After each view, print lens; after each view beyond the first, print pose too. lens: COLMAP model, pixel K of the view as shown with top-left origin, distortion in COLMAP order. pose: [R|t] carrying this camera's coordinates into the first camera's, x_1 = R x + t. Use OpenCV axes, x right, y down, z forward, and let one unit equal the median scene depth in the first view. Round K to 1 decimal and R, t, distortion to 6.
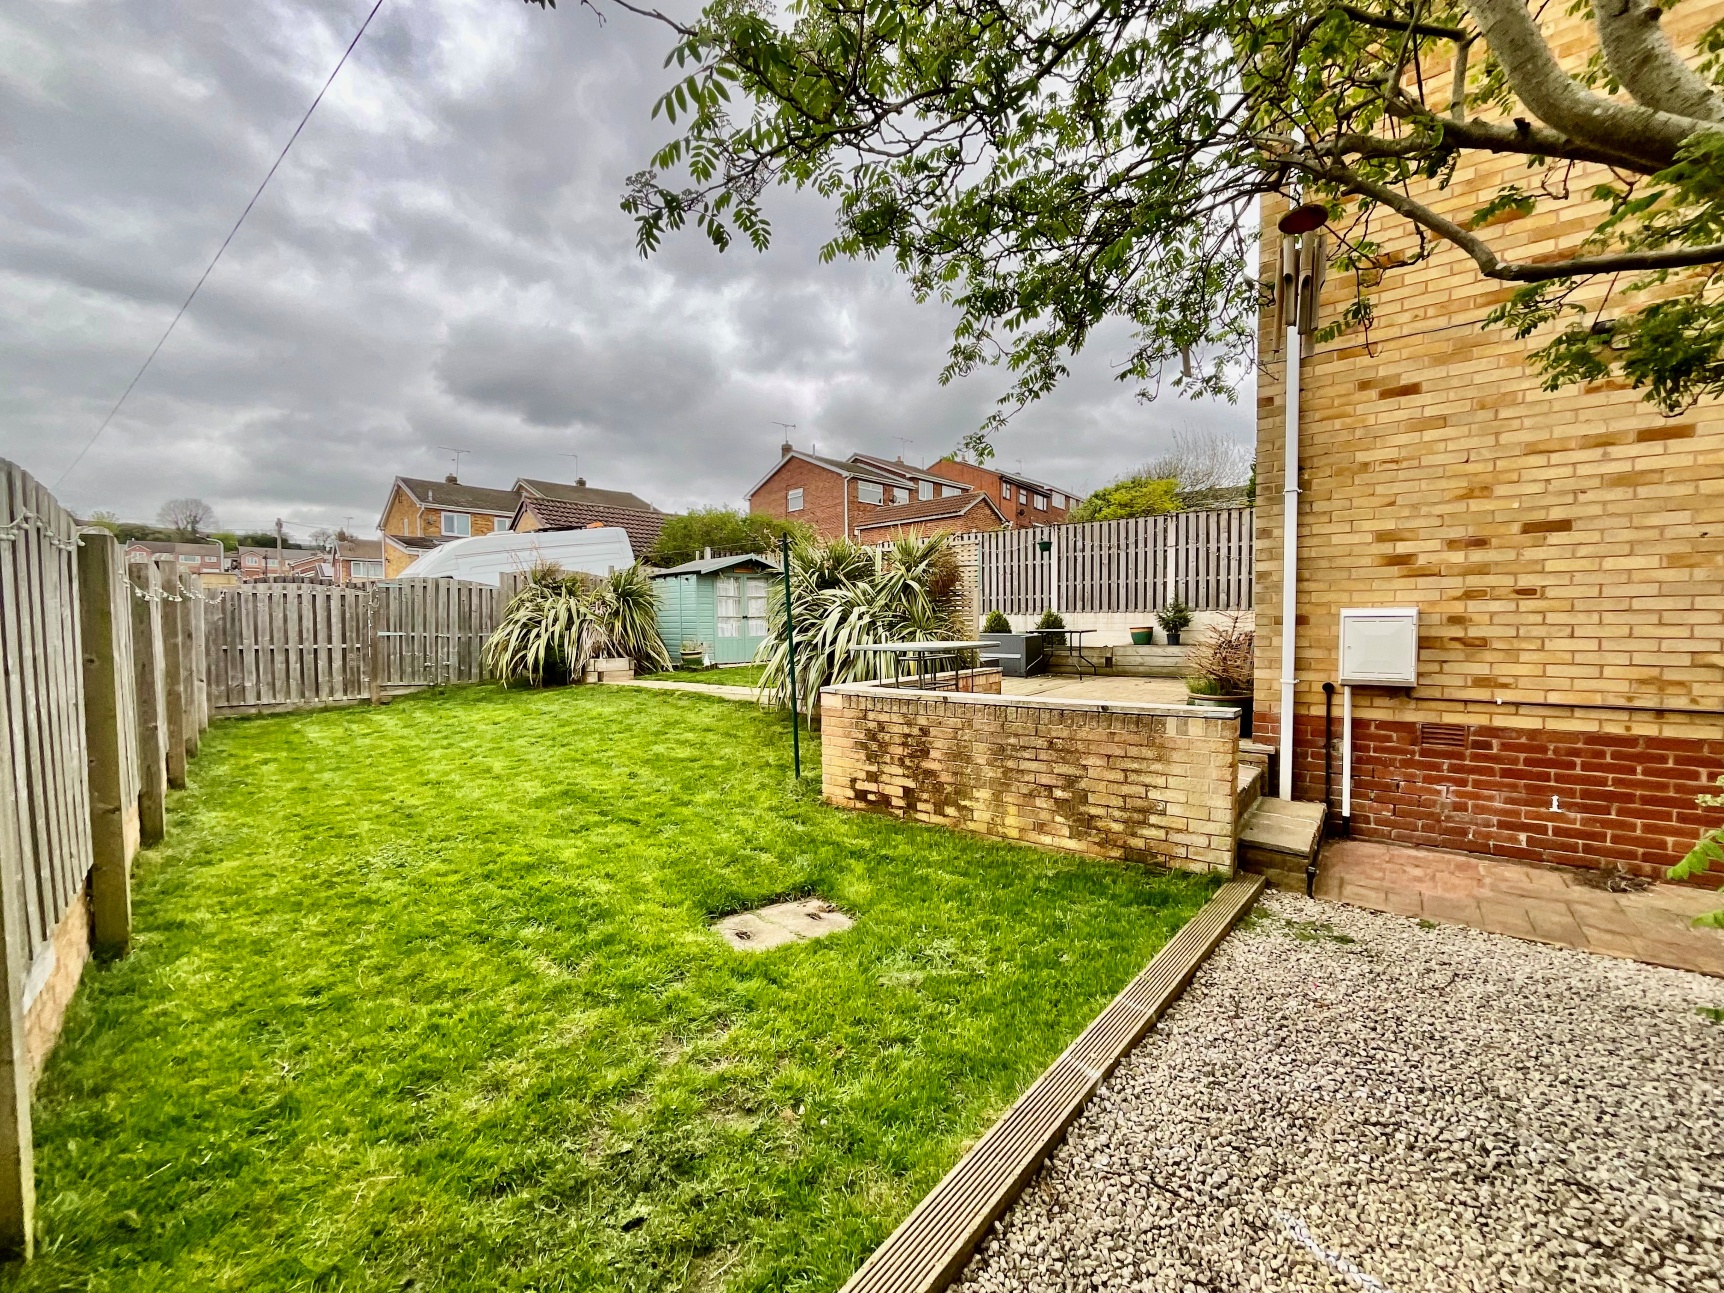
lens RADIAL K [[696.4, 0, 864.1], [0, 696.4, 648.7], [0, 0, 1]] dist [-0.001509, 0.000628]
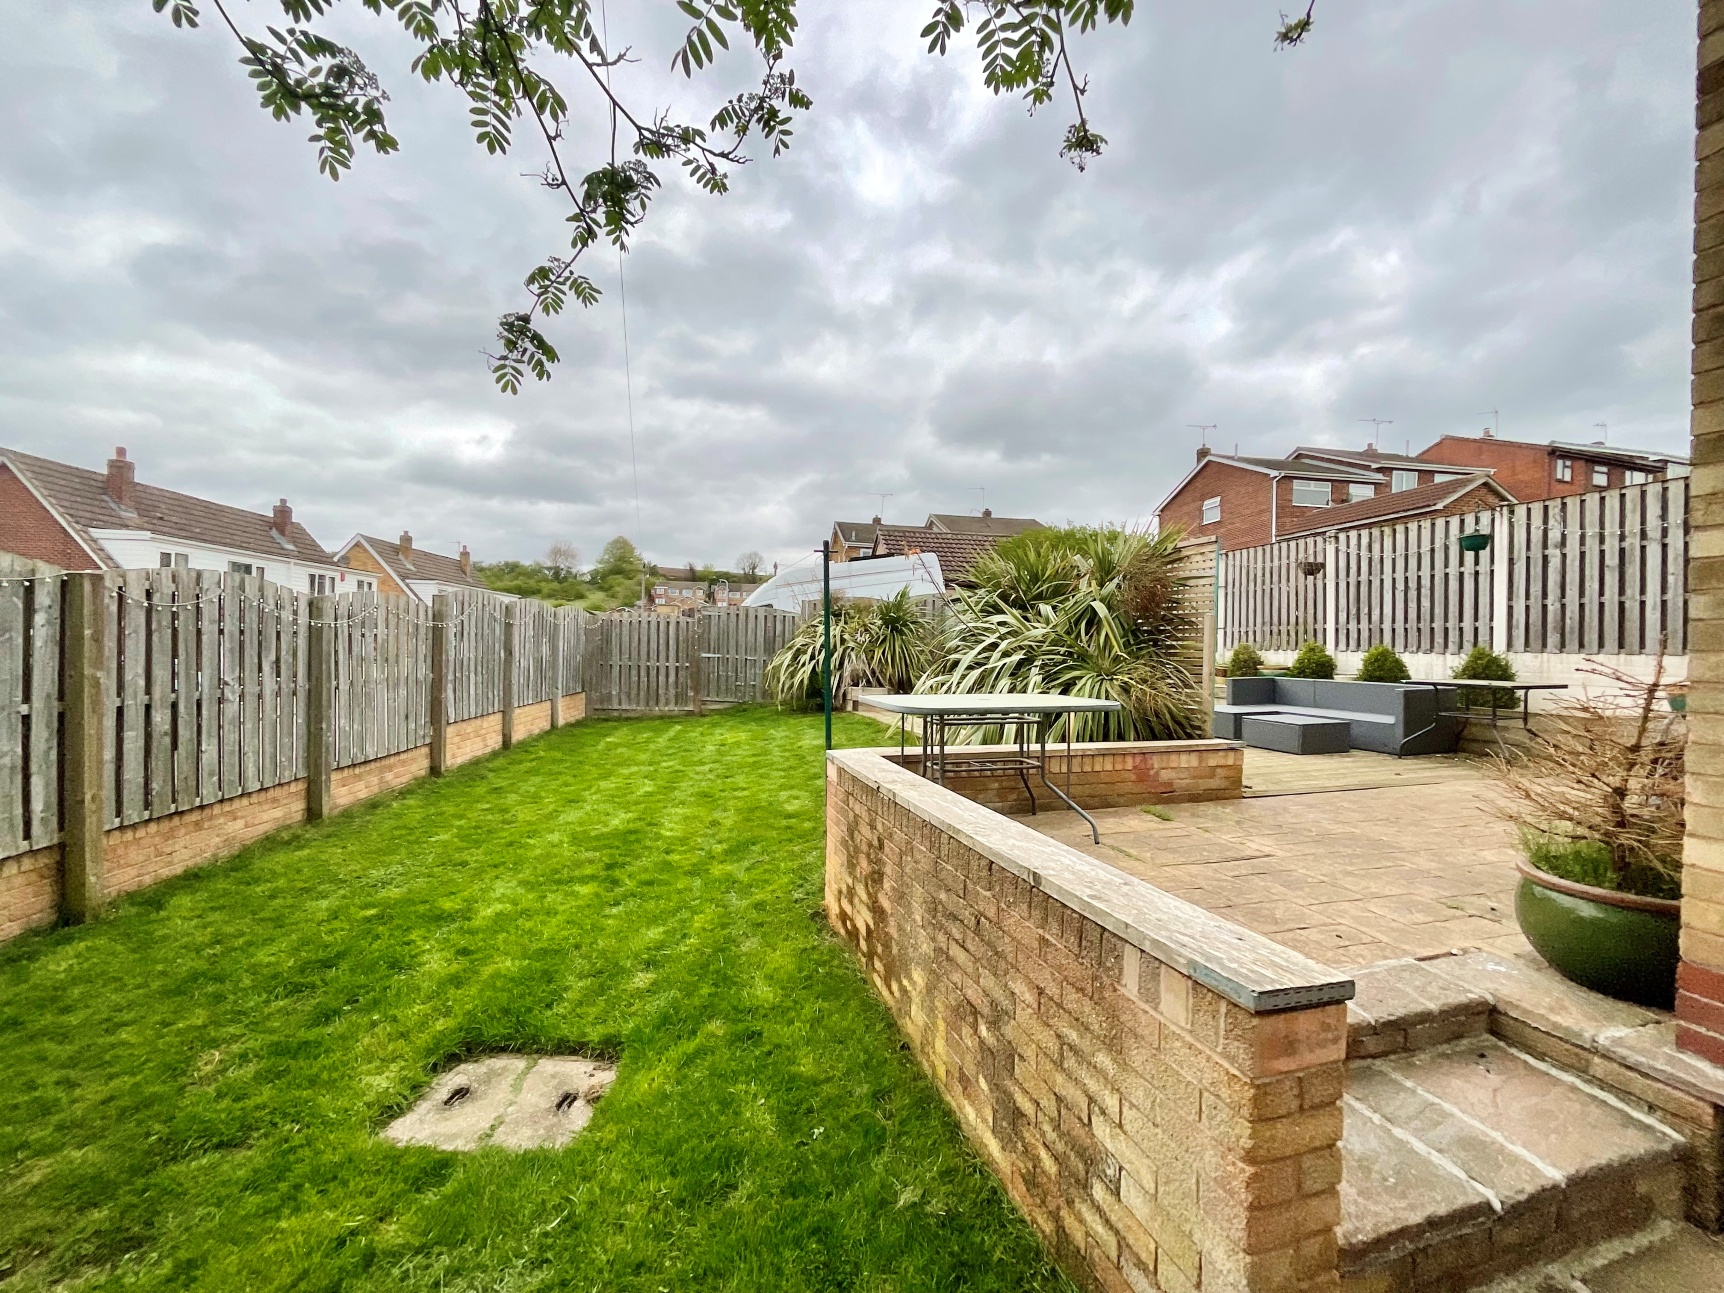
lens RADIAL K [[696.4, 0, 861.4], [0, 696.4, 652.0], [0, 0, 1]] dist [-0.001509, 0.000628]
pose [[0.812881, 0.026054, -0.581847, 0.194973], [-0.045120, 0.998814, -0.018311, -0.017858], [0.580680, 0.041138, 0.813092, 0.217048]]
